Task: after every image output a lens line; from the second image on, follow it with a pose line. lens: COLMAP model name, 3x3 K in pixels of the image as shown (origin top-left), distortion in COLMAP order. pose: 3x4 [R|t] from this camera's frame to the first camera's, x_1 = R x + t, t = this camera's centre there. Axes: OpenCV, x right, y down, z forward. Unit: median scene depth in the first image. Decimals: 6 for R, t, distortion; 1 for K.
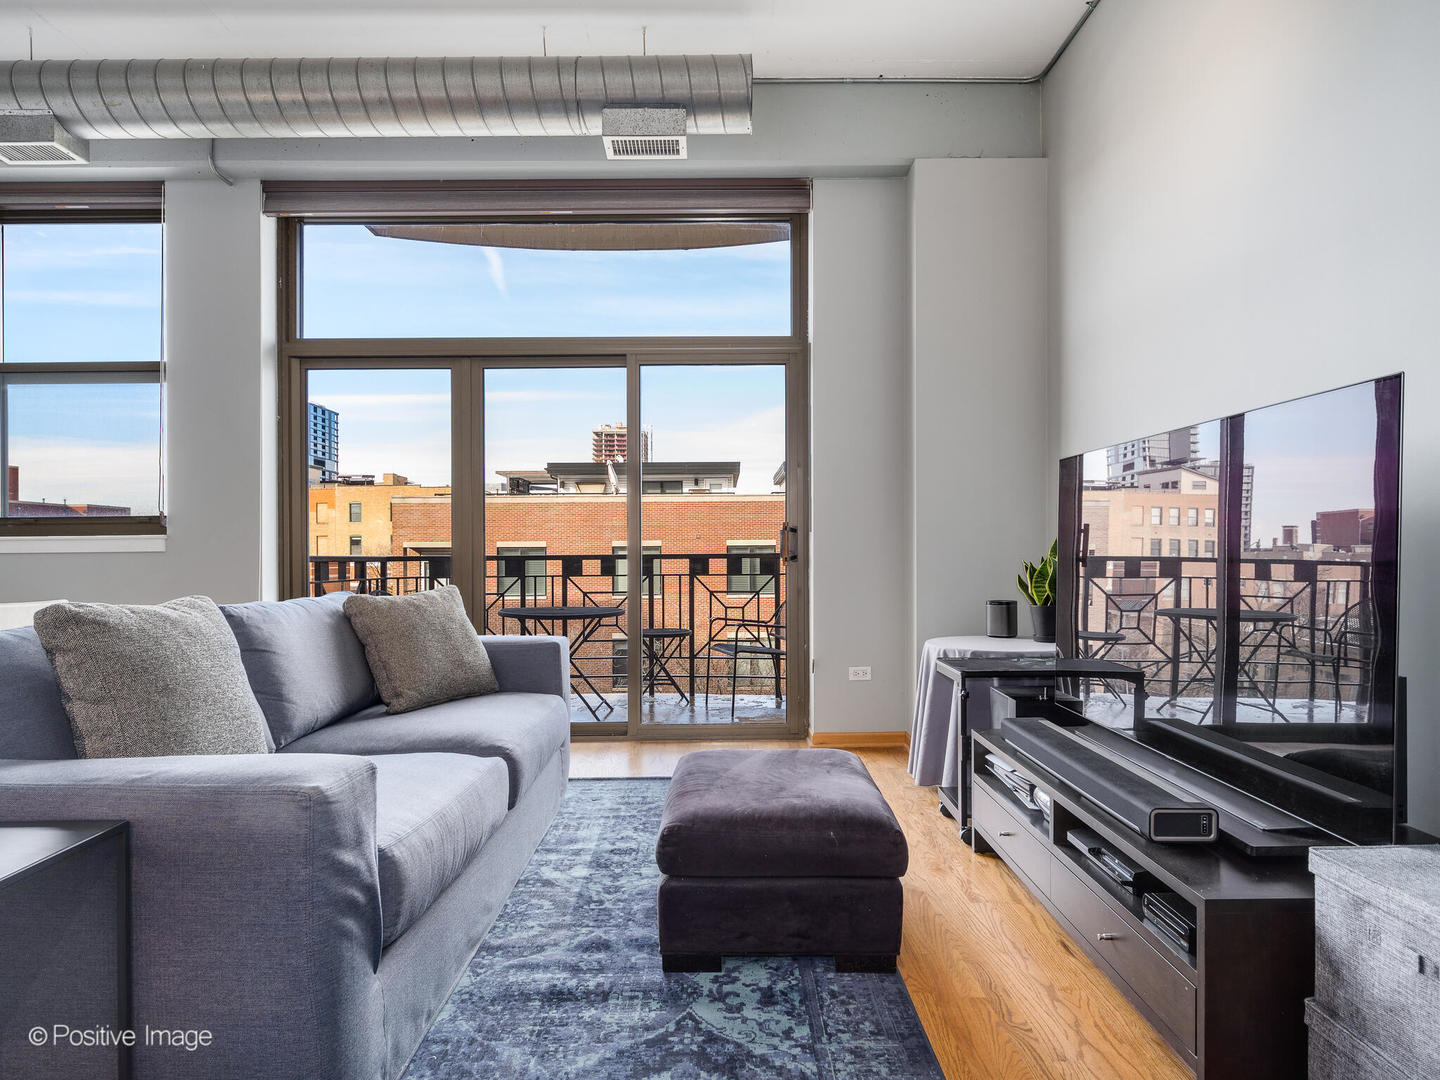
lens RADIAL K [[858.7, 0, 719.5], [0, 858.7, 546.3], [0, 0, 1]] dist [0.001440, -0.001347]
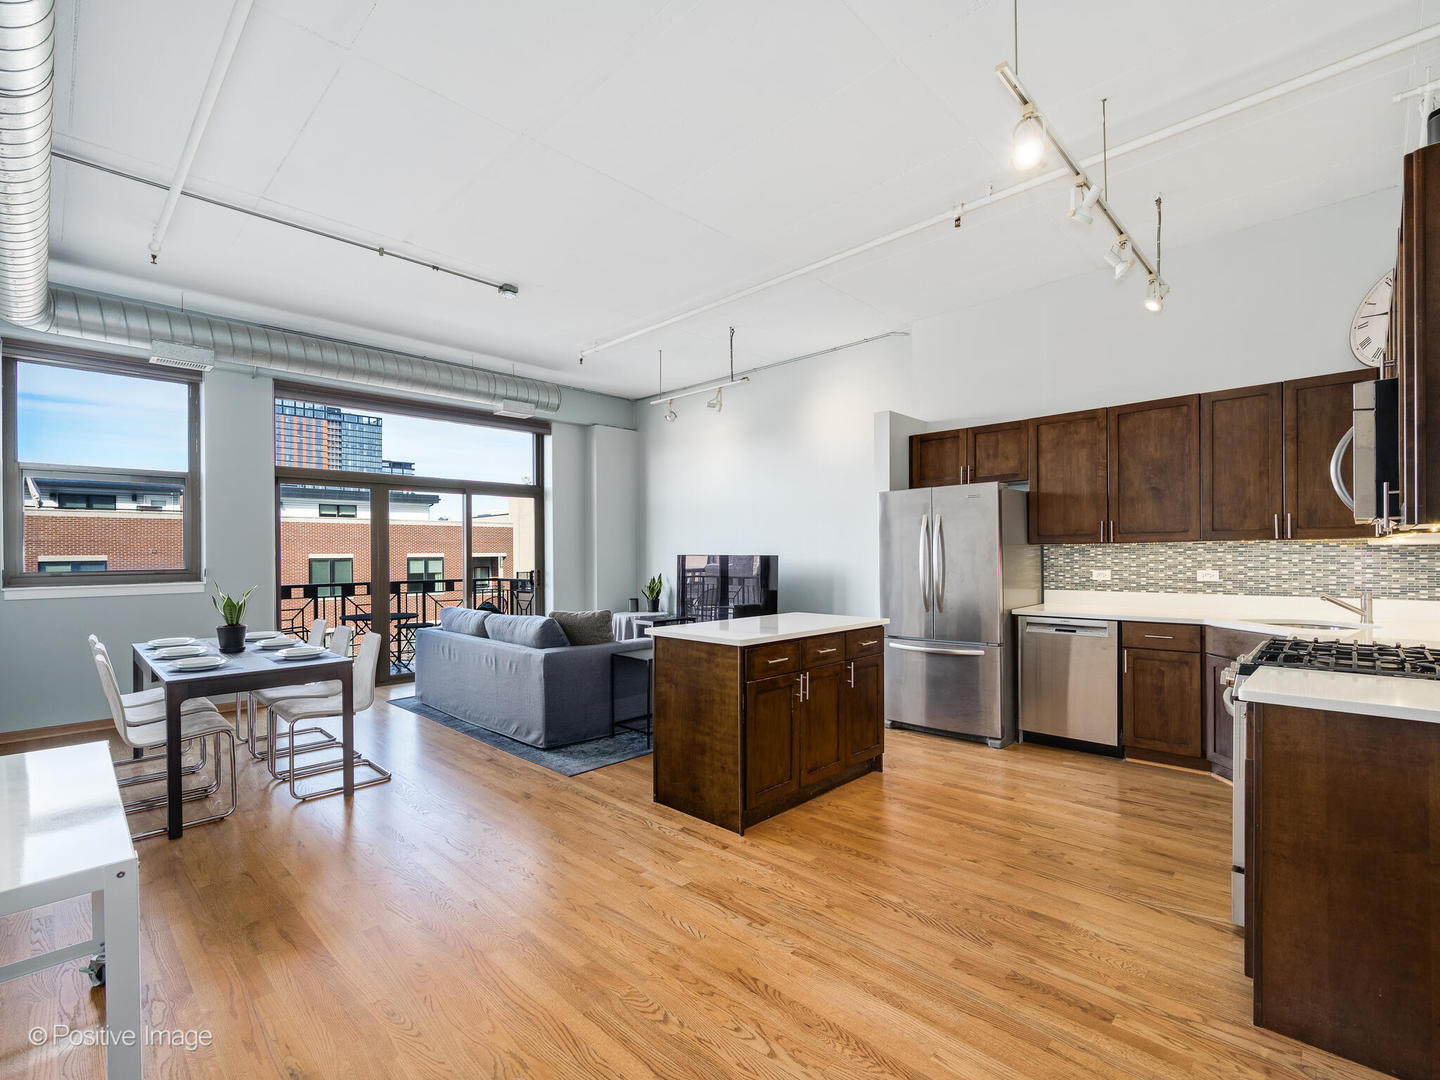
lens RADIAL K [[659.2, 0, 725.2], [0, 659.2, 548.1], [0, 0, 1]] dist [0.005233, -0.000234]
pose [[0.702464, 0.008366, 0.711670, -0.798059], [-0.001470, 0.999946, -0.010304, -0.062258], [-0.711718, 0.006192, 0.702438, -0.575207]]
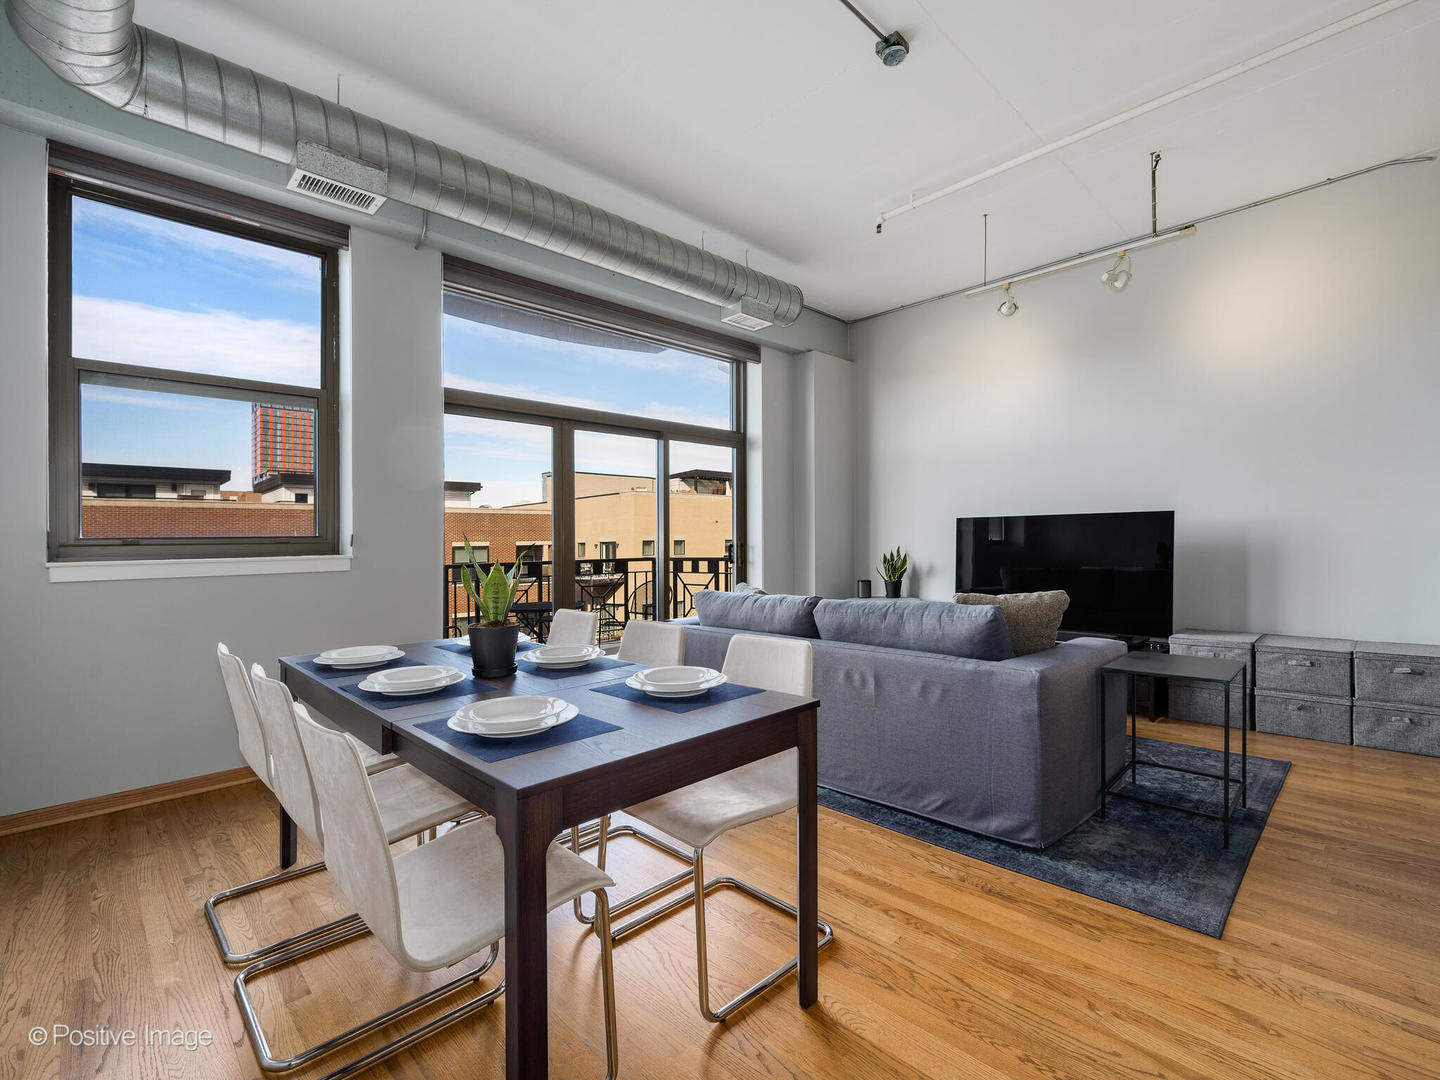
lens RADIAL K [[659.2, 0, 722.2], [0, 659.2, 540.5], [0, 0, 1]] dist [0.005233, -0.000234]
pose [[0.722383, -0.003369, 0.691485, -0.833898], [0.010076, 0.999933, -0.005654, -0.021454], [-0.691420, 0.011052, 0.722369, 0.081175]]
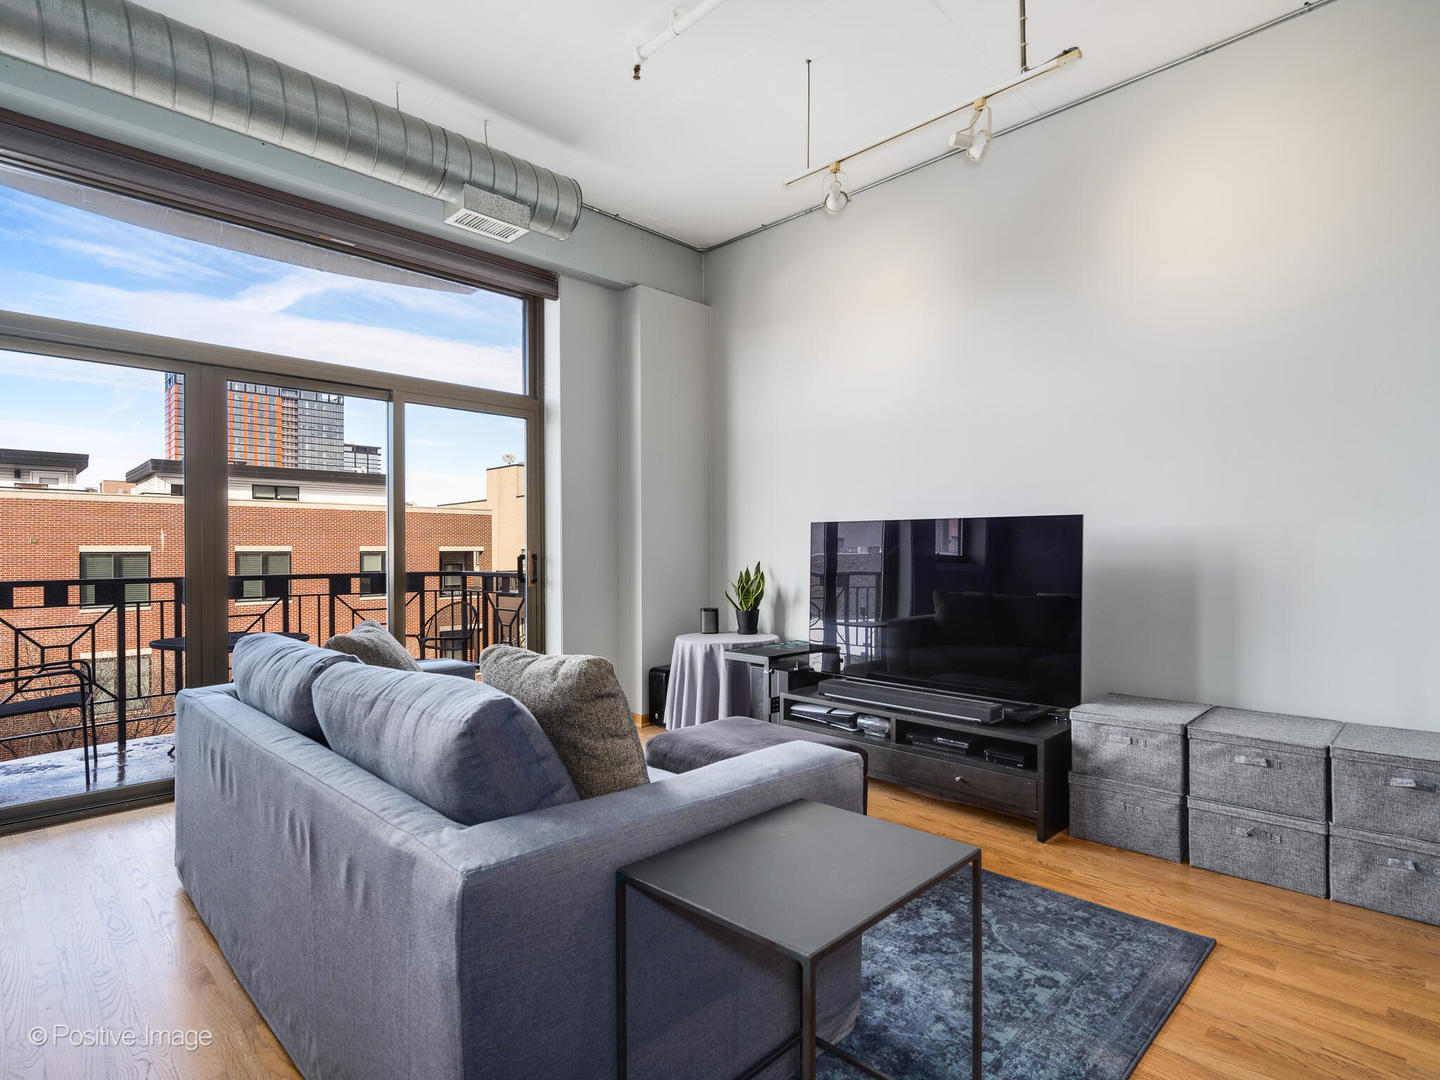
lens RADIAL K [[759.1, 0, 728.6], [0, 759.1, 539.0], [0, 0, 1]] dist [-0.002387, 0.000493]
pose [[0.709315, 0.017184, 0.704682, -0.461239], [-0.005514, 0.999807, -0.018830, -0.024731], [-0.704870, 0.009471, 0.709273, 0.049278]]
